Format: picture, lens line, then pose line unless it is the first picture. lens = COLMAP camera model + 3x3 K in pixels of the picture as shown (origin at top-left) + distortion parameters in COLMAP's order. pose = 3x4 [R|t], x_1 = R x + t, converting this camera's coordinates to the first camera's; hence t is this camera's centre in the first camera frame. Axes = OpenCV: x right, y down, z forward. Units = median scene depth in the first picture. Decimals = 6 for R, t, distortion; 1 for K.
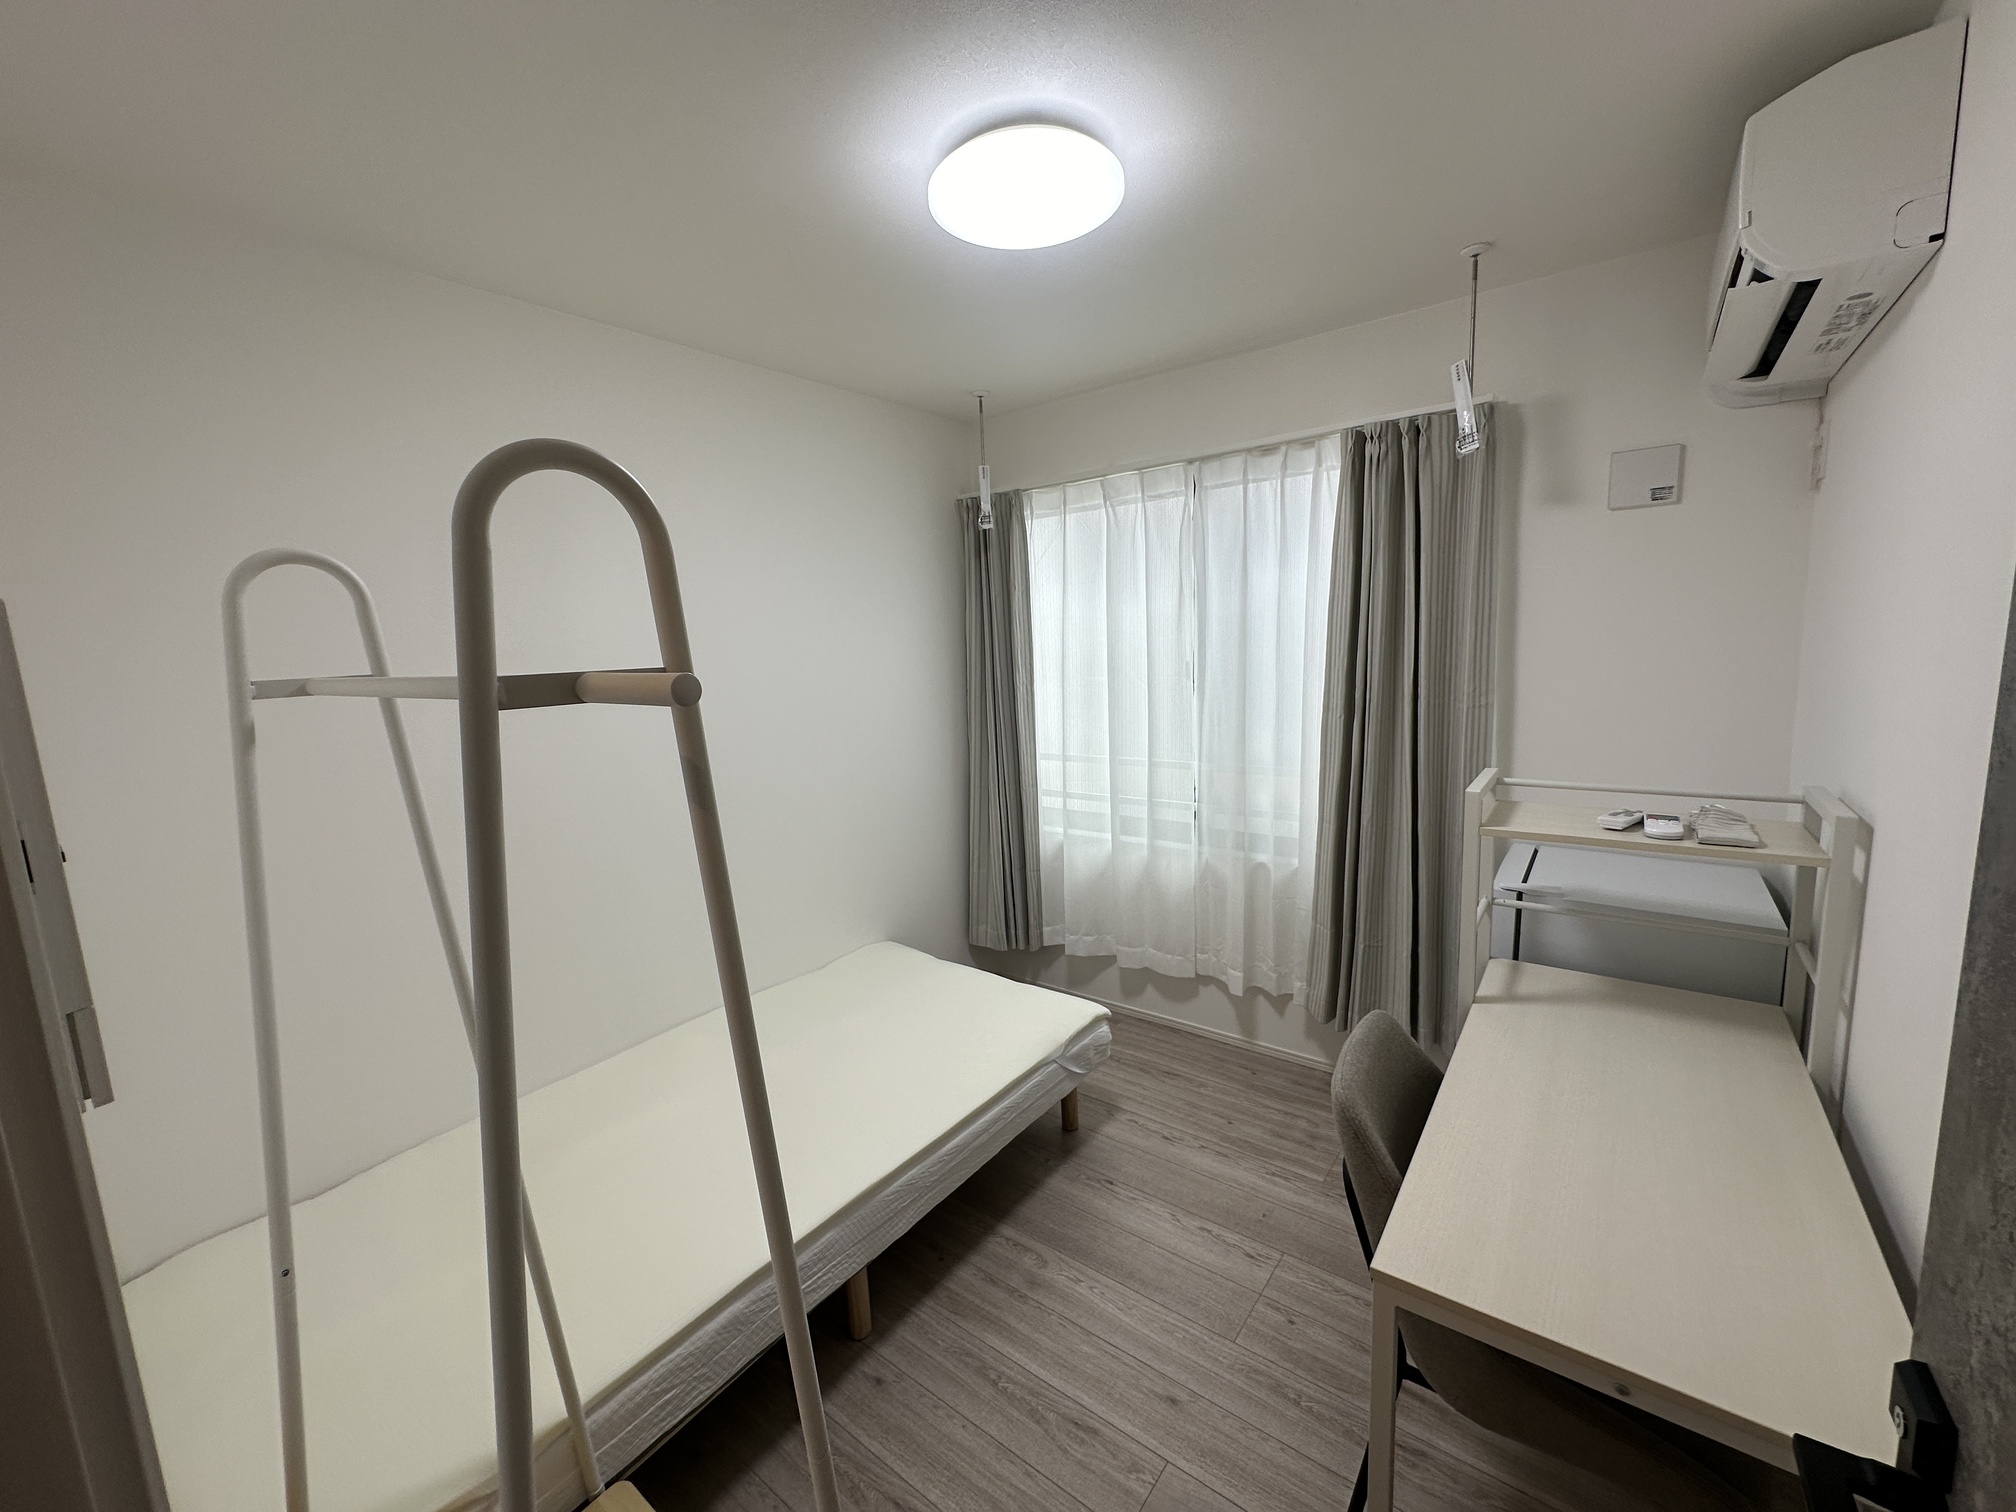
lens RADIAL K [[803.9, 0, 1010.5], [0, 803.9, 758.7], [0, 0, 1]] dist [-0.002578, 0.000391]
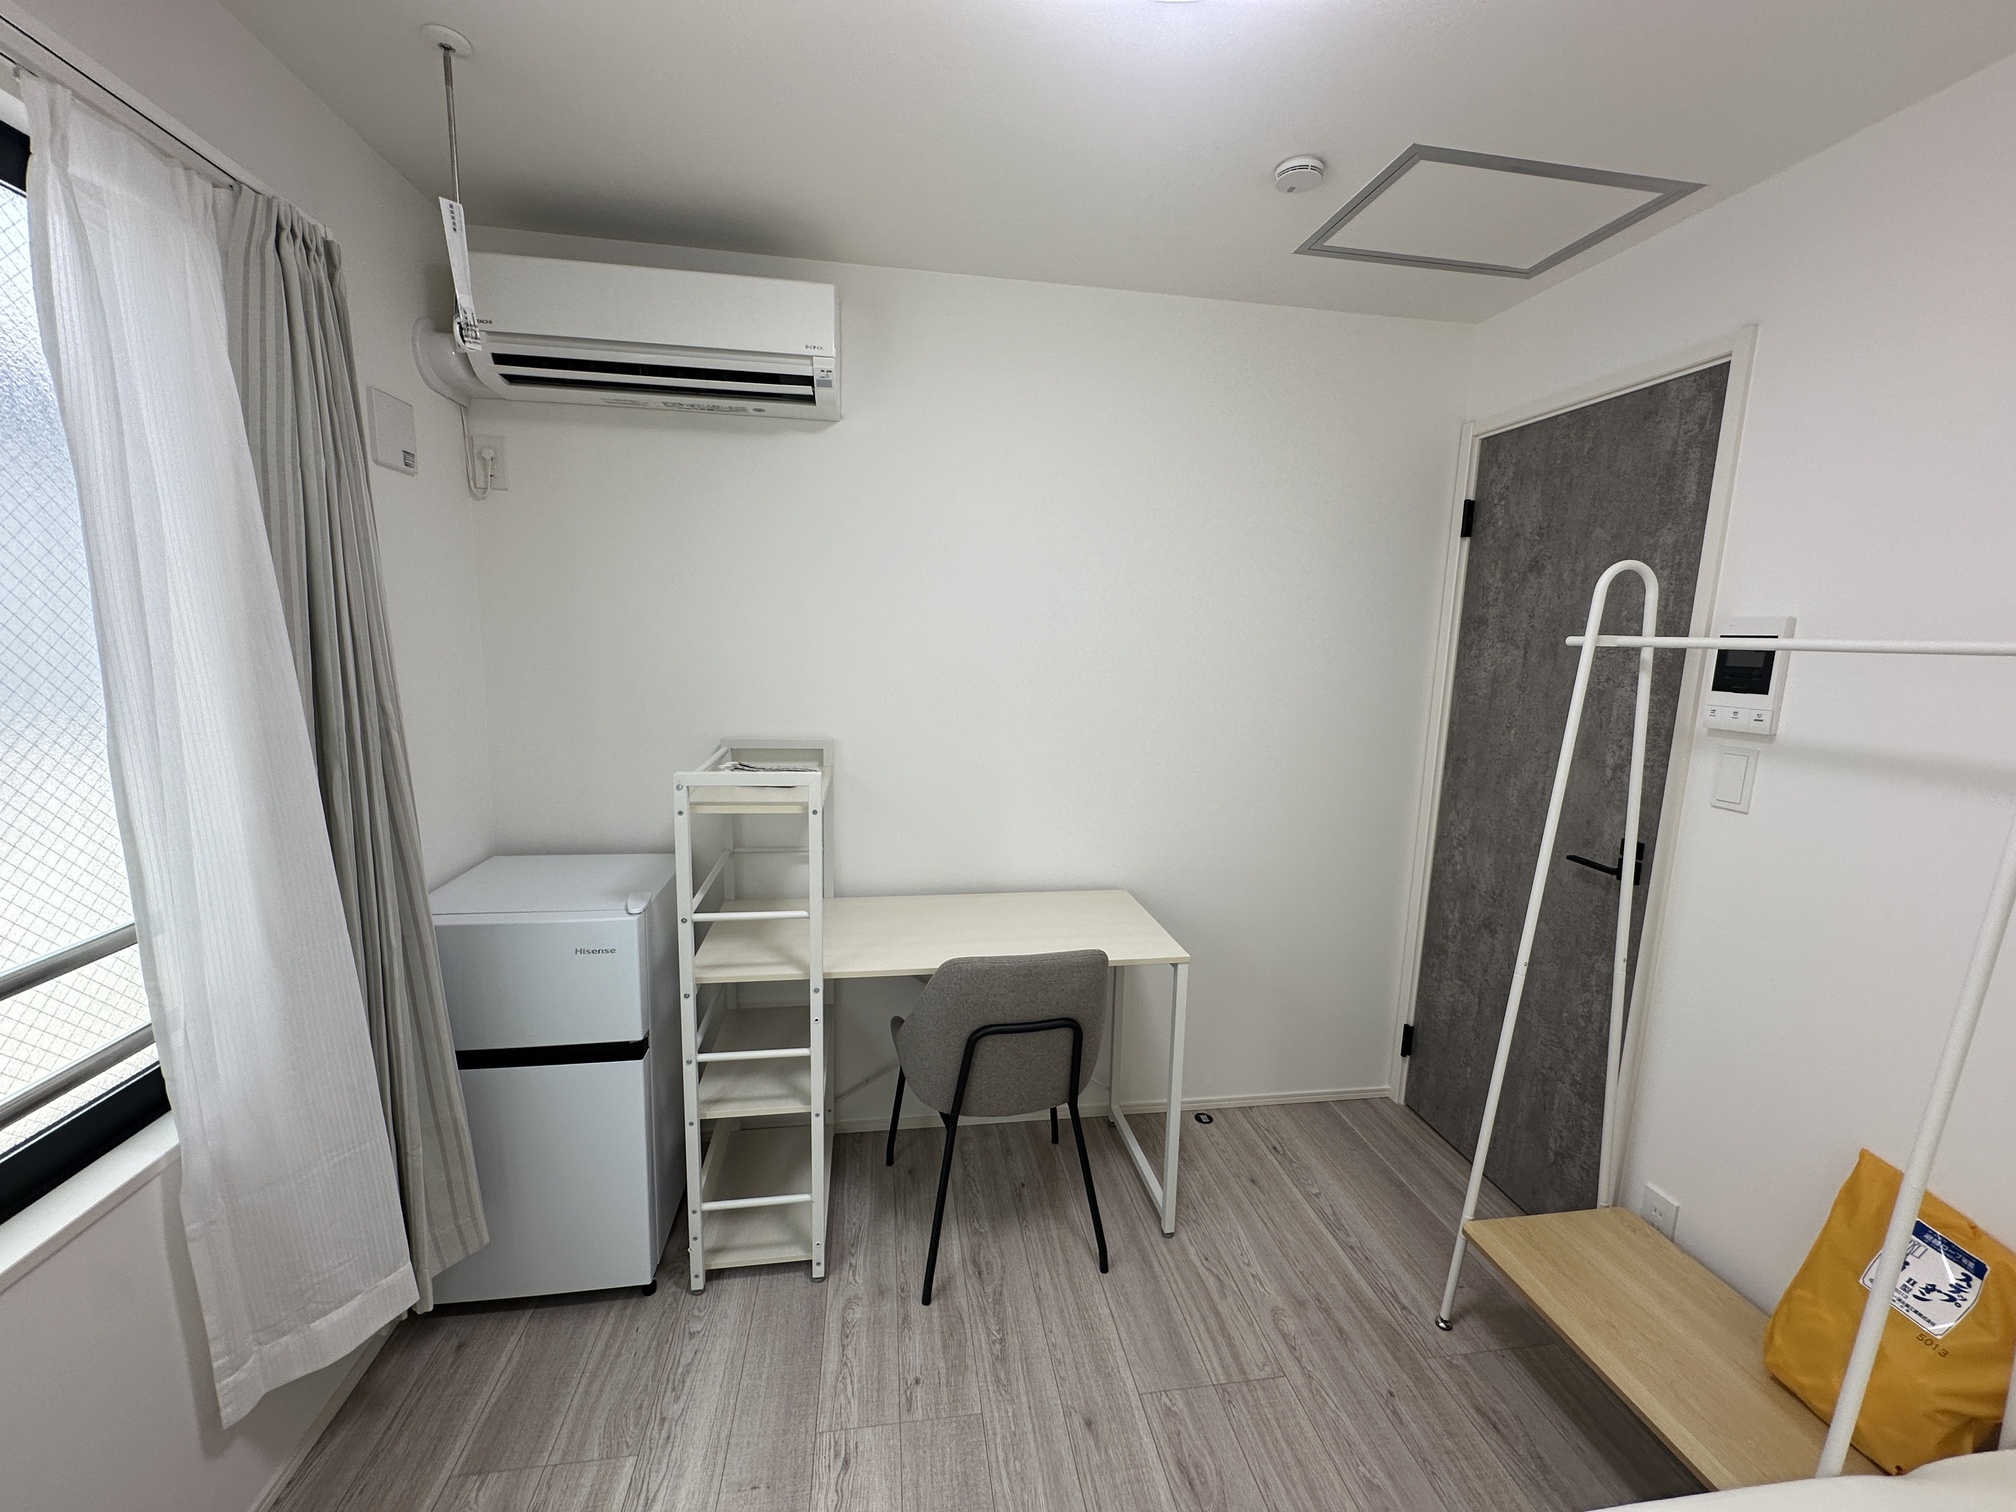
lens RADIAL K [[803.9, 0, 1002.0], [0, 803.9, 755.9], [0, 0, 1]] dist [-0.002578, 0.000391]
pose [[-0.719149, -0.080021, 0.690233, -0.305825], [0.109227, 0.967978, 0.226025, -0.185006], [-0.686217, 0.237938, -0.687380, 1.485156]]
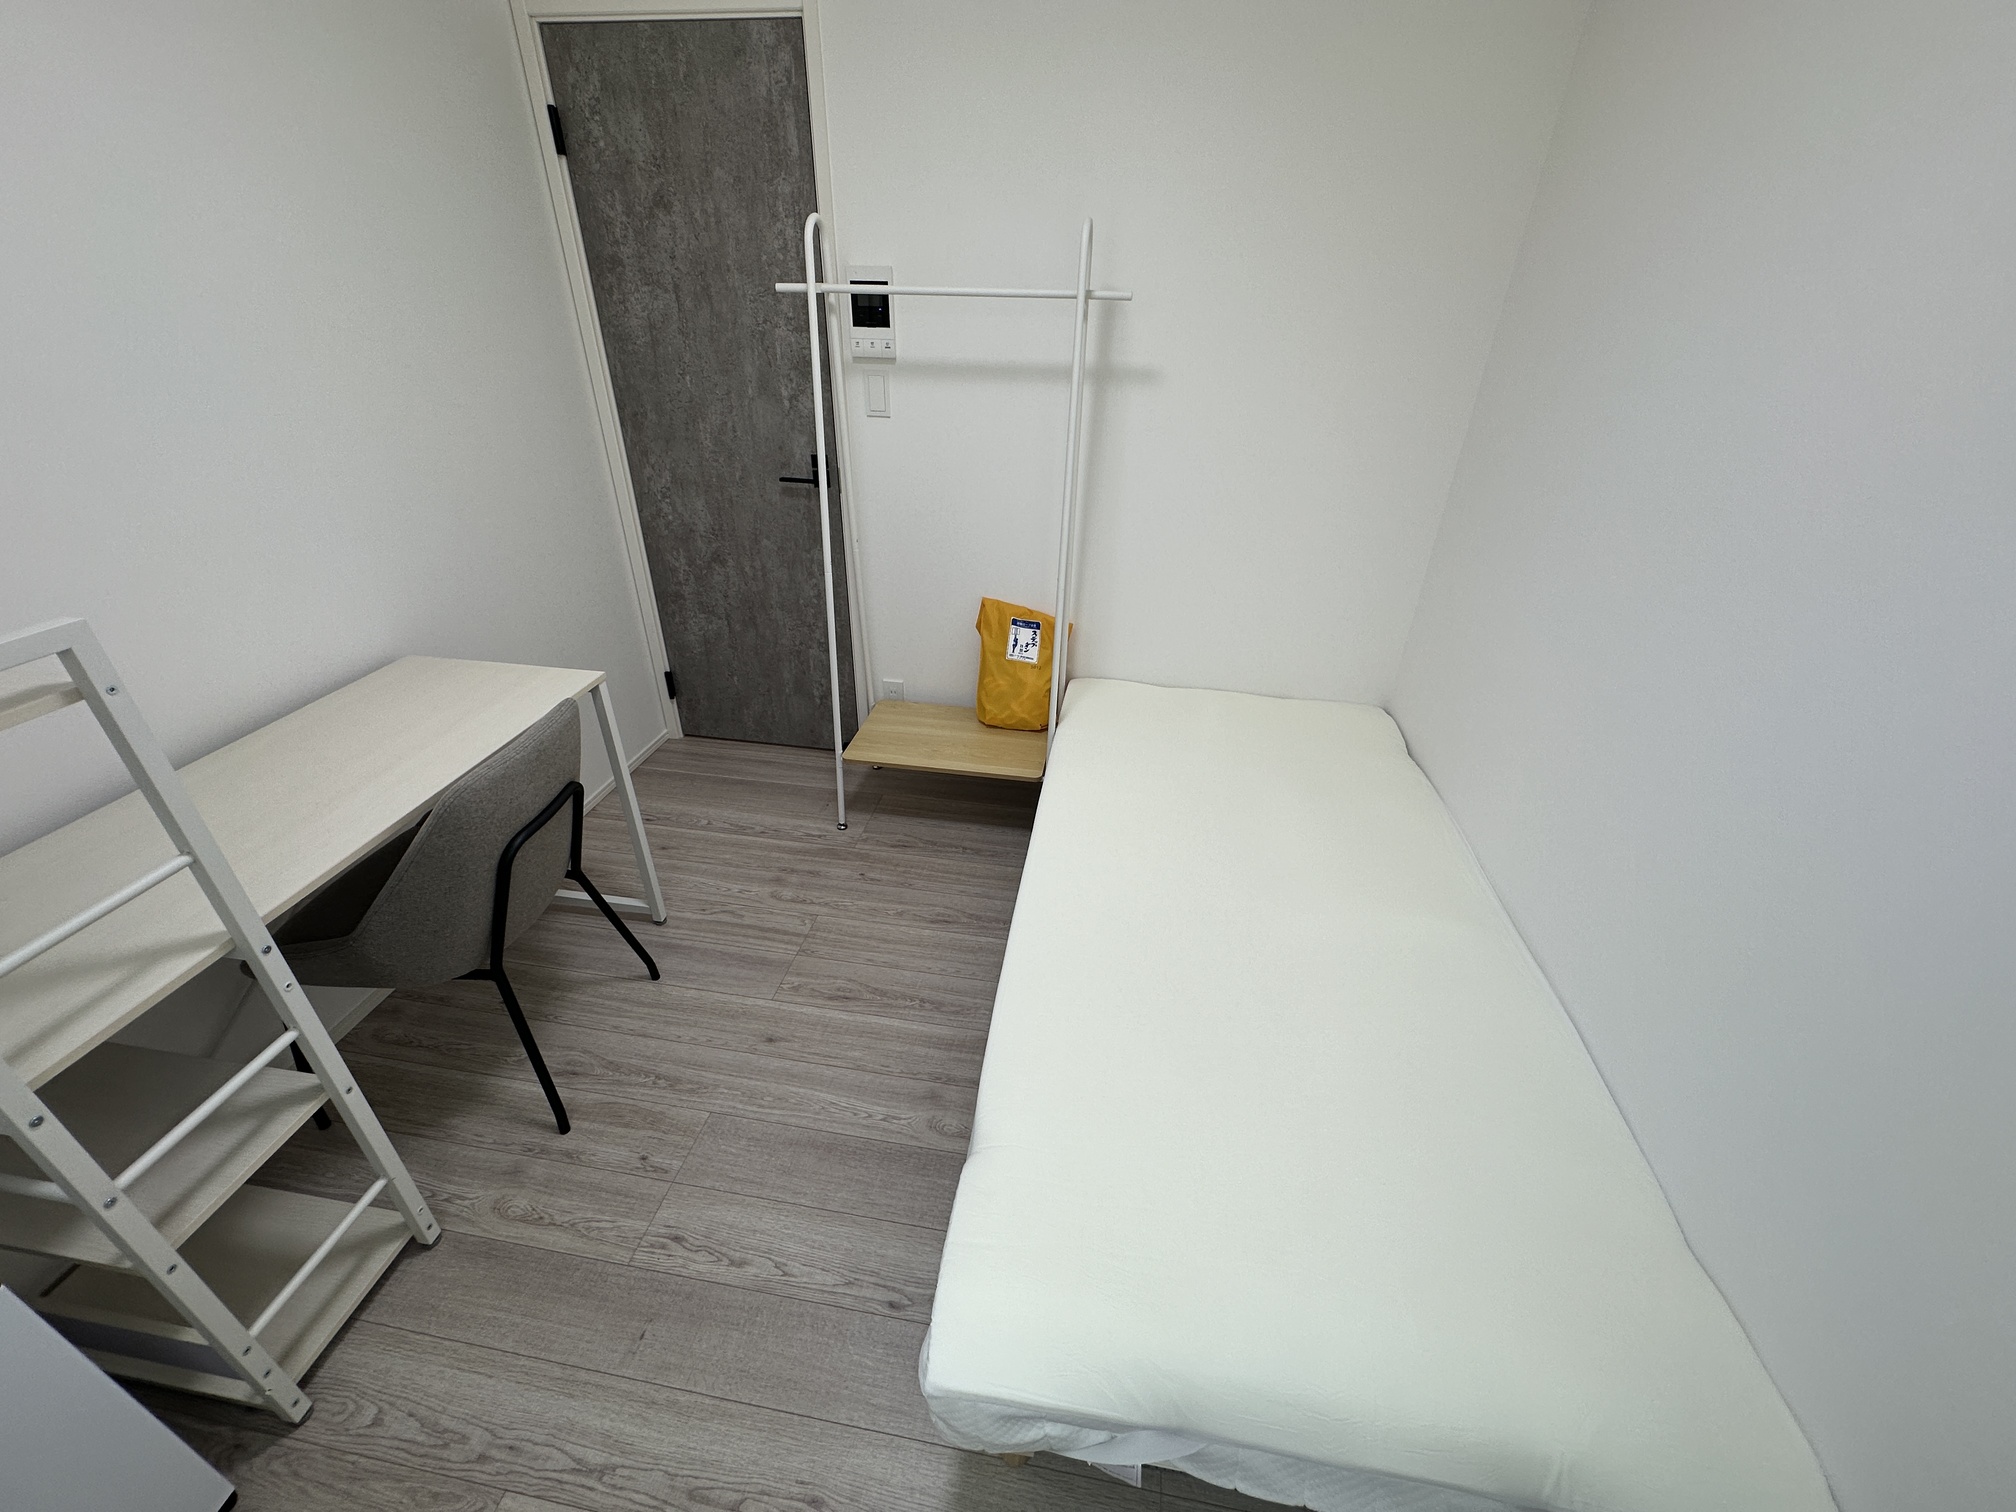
lens RADIAL K [[803.9, 0, 1003.4], [0, 803.9, 759.7], [0, 0, 1]] dist [-0.002578, 0.000391]
pose [[-0.881392, 0.263362, -0.392158, 0.245422], [-0.050575, 0.772785, 0.632649, -0.250397], [0.469670, 0.577446, -0.667807, 1.640393]]
